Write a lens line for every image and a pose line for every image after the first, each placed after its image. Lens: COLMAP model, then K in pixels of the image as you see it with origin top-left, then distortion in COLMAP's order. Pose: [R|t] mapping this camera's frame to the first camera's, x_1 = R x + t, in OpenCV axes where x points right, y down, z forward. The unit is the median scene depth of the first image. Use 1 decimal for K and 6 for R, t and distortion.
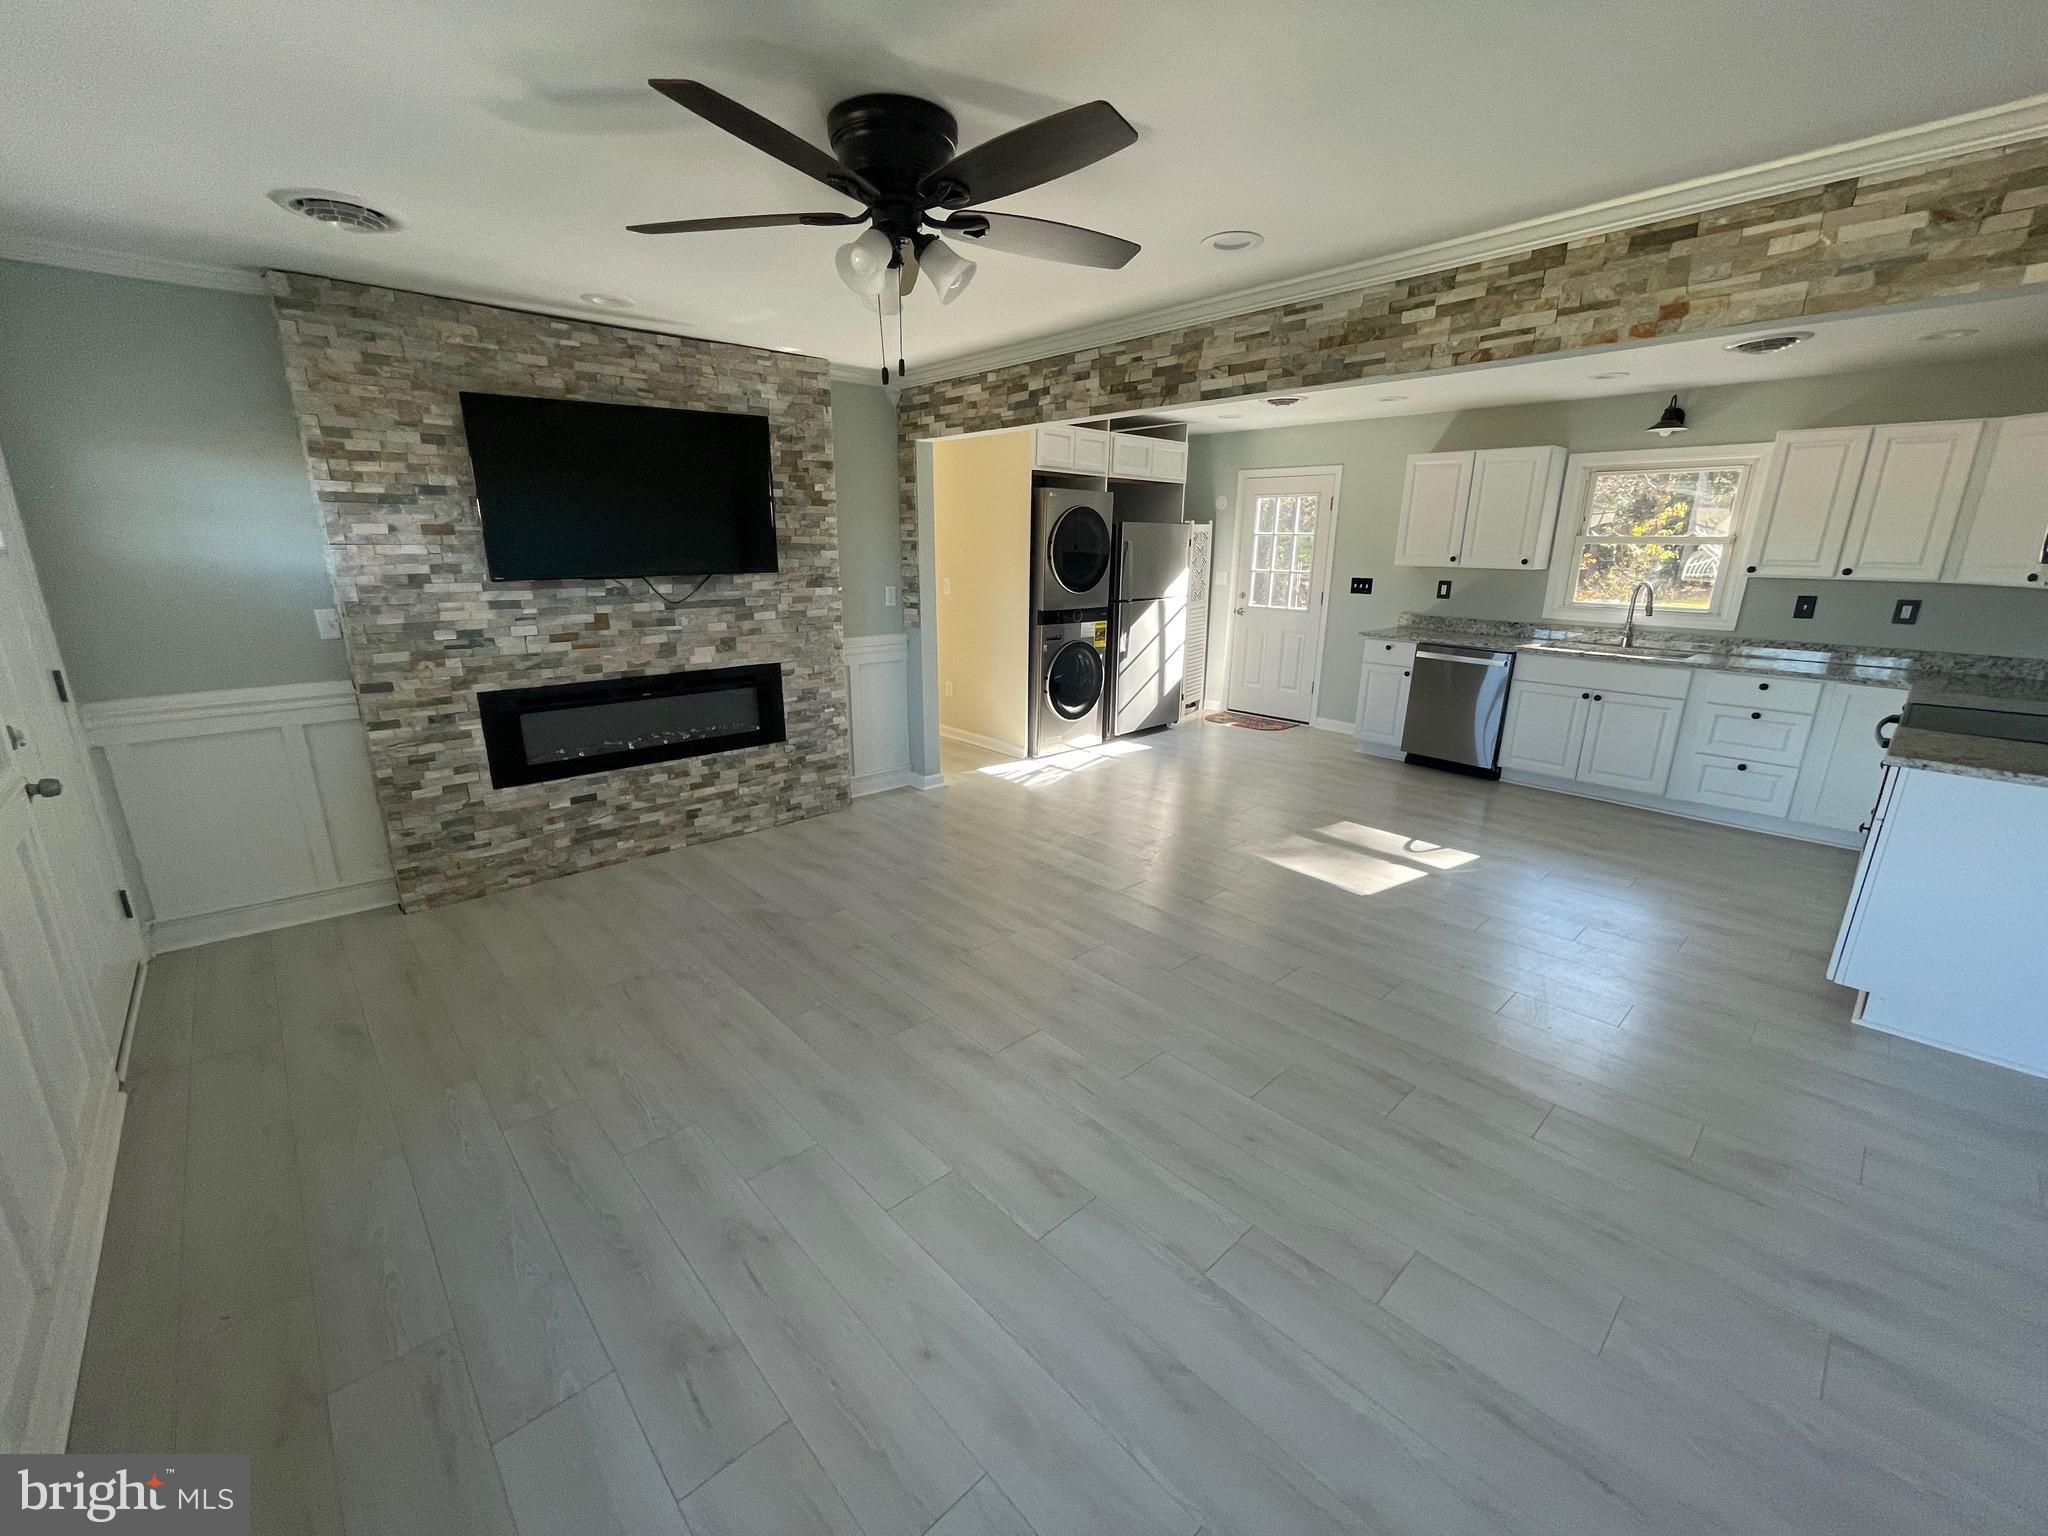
lens RADIAL K [[835.0, 0, 1013.9], [0, 835.0, 774.2], [0, 0, 1]] dist [-0.000013, 0.000614]
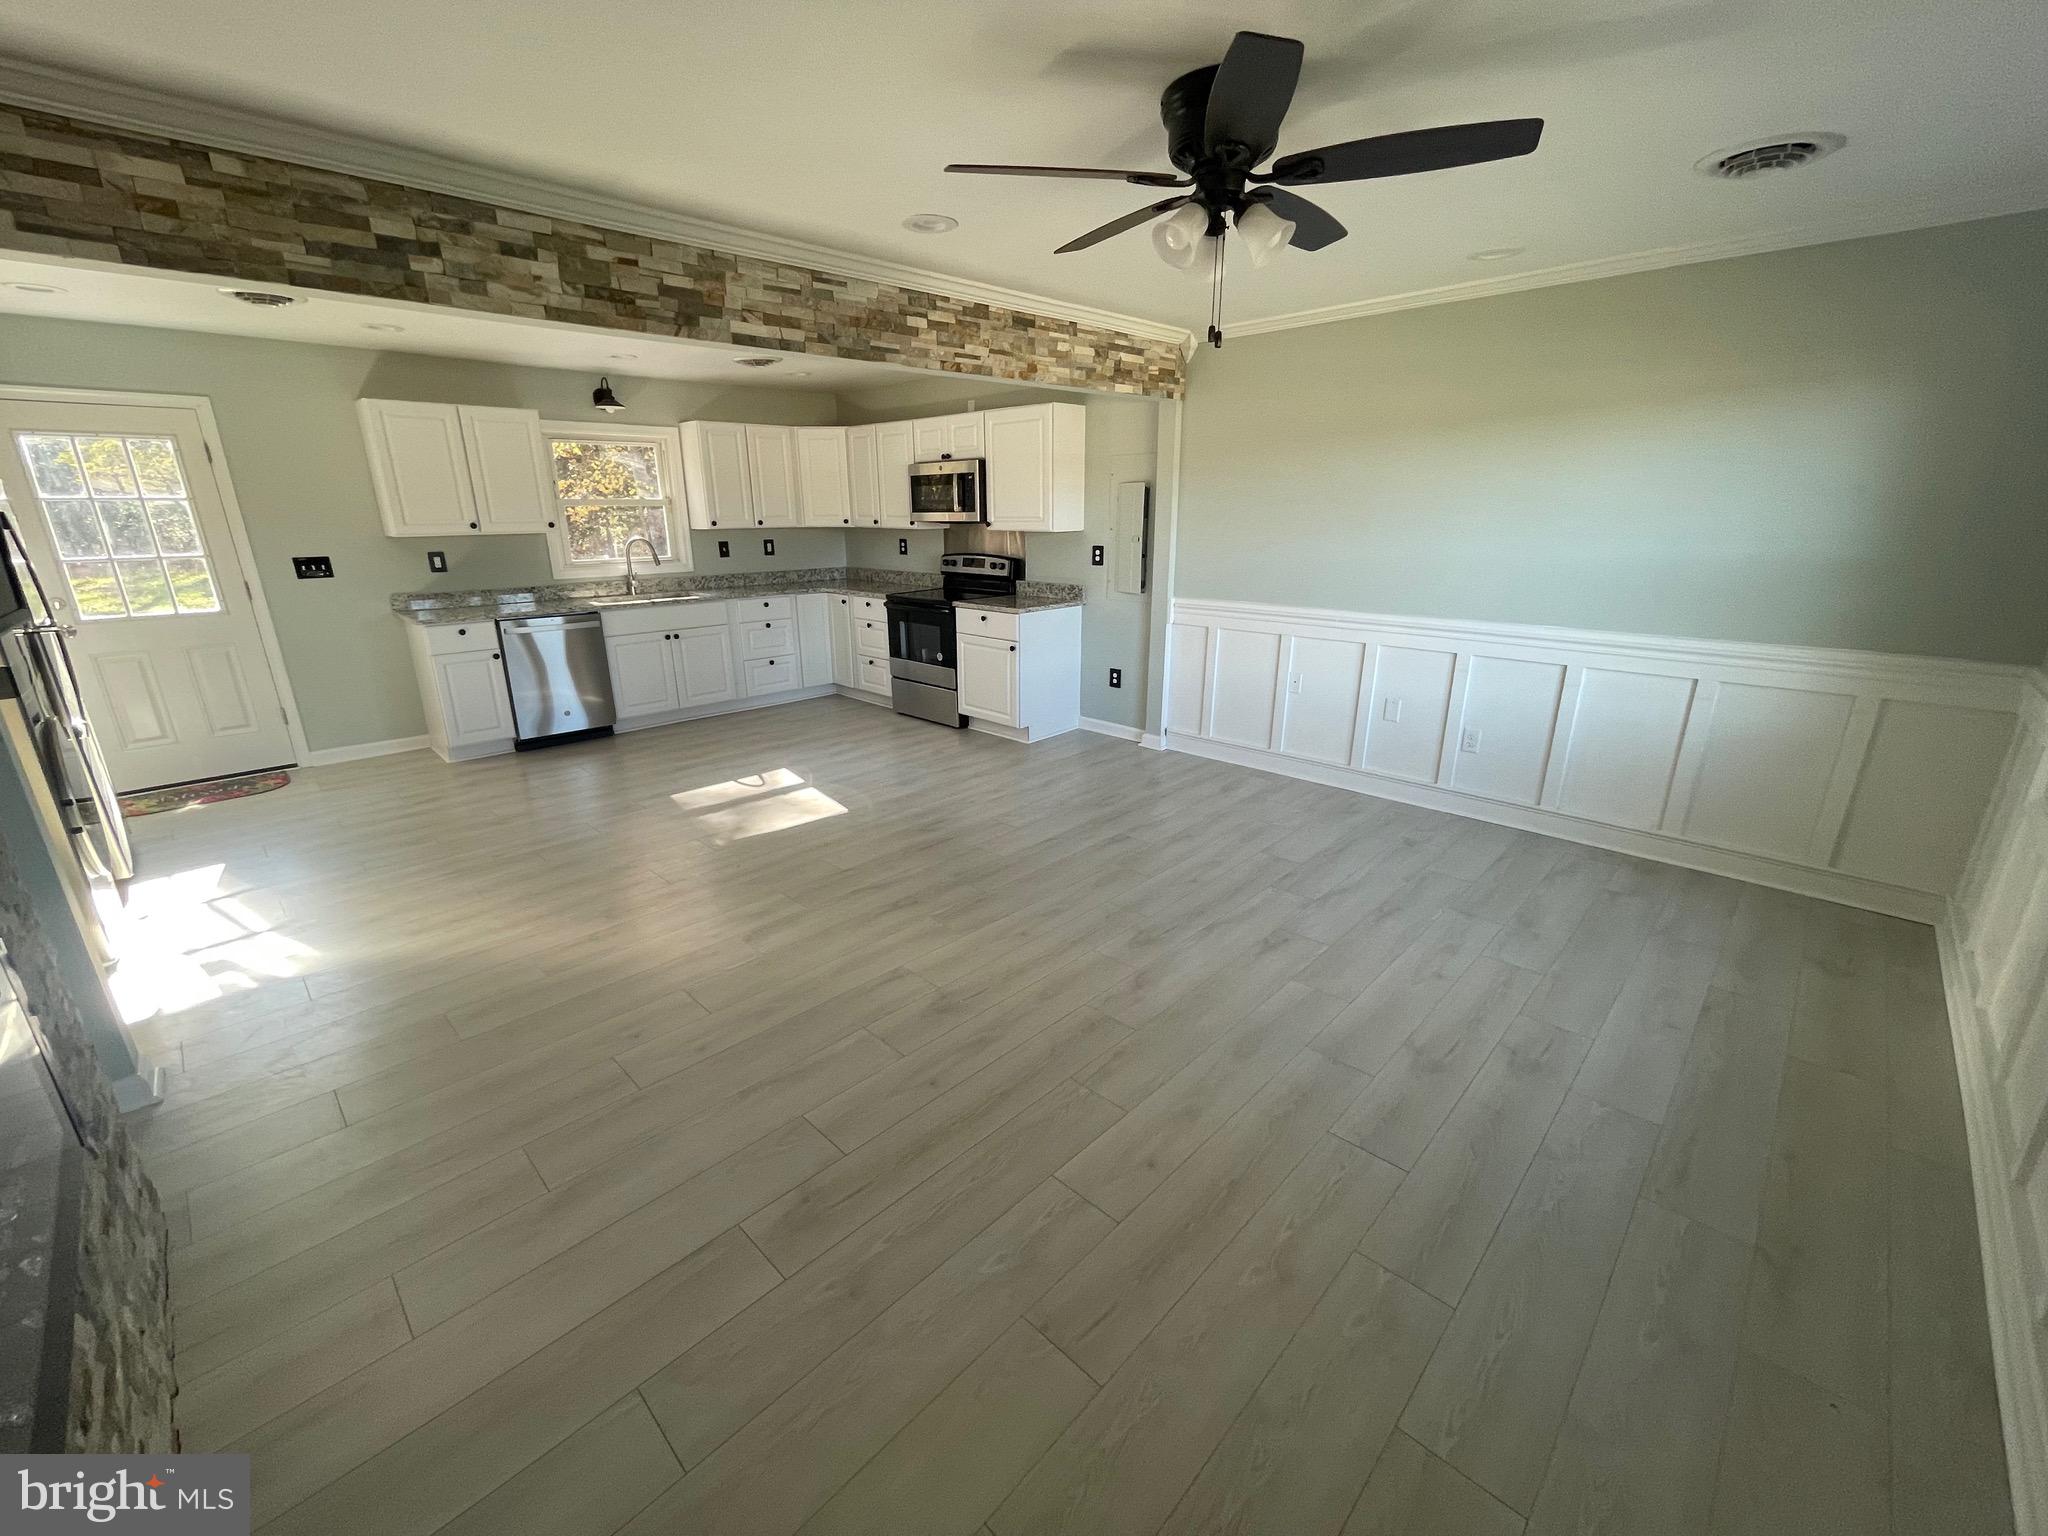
lens RADIAL K [[835.0, 0, 1013.9], [0, 835.0, 774.2], [0, 0, 1]] dist [-0.000013, 0.000614]
pose [[-0.049290, -0.314823, 0.947870, -0.601317], [0.278051, 0.907182, 0.315767, -0.181998], [-0.959301, 0.279120, 0.042822, 0.633580]]
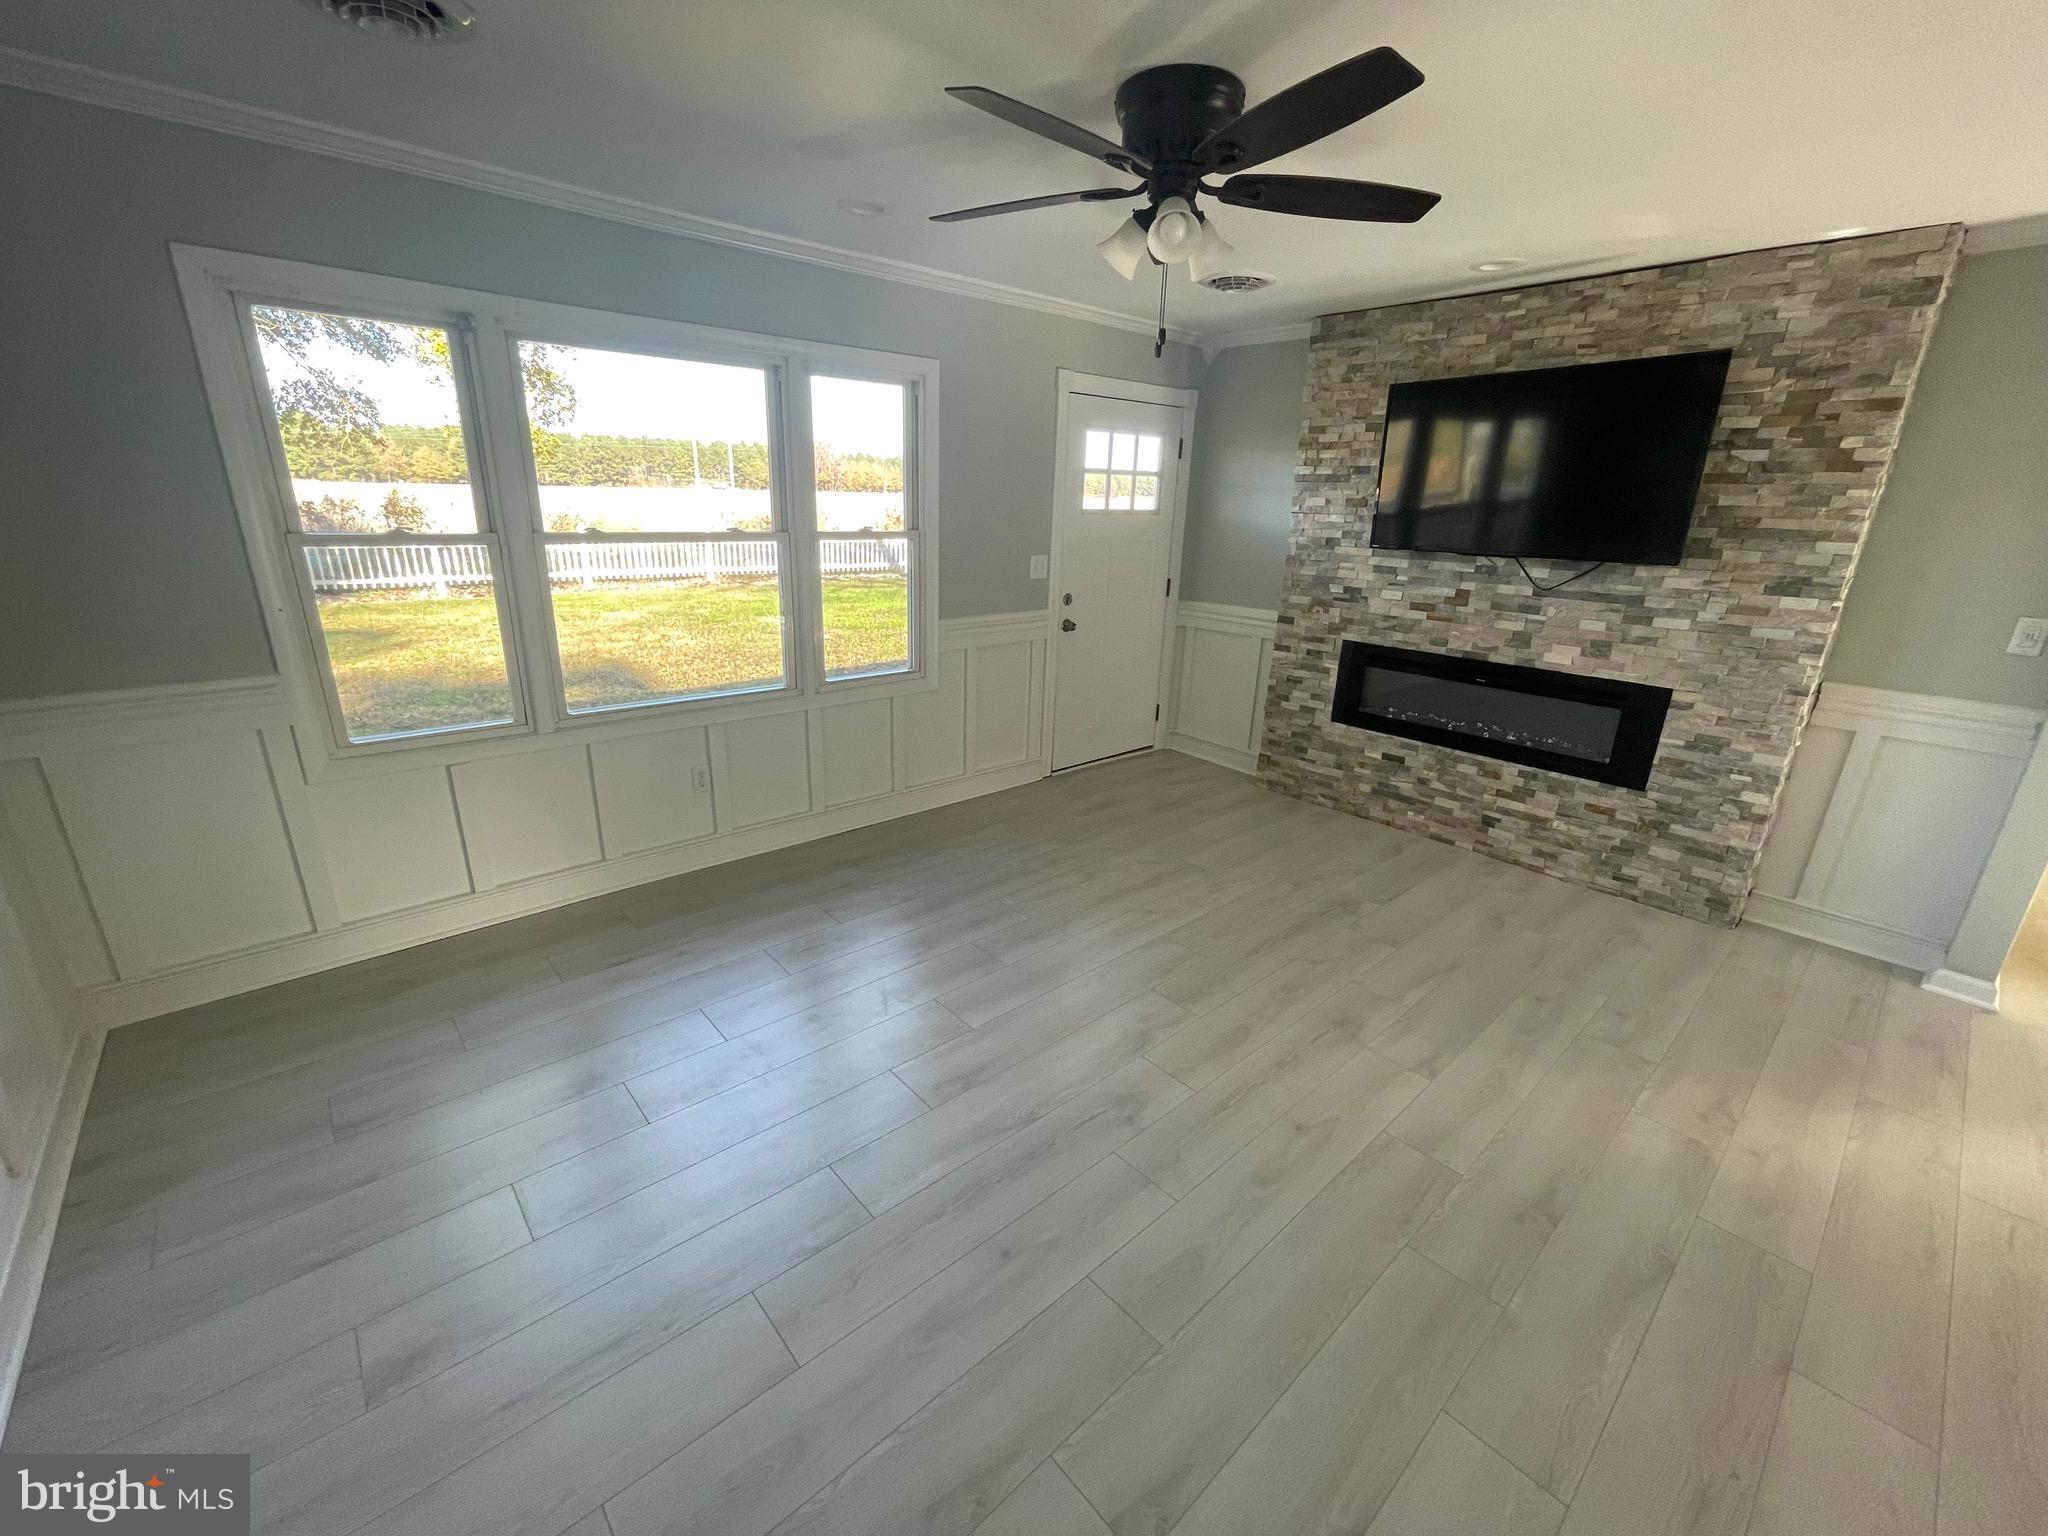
lens RADIAL K [[835.0, 0, 1013.9], [0, 835.0, 774.2], [0, 0, 1]] dist [-0.000013, 0.000614]
pose [[-0.019087, 0.310332, -0.950437, 0.475992], [-0.297004, 0.905939, 0.301768, -0.119939], [0.954685, 0.288044, 0.074878, 0.426207]]
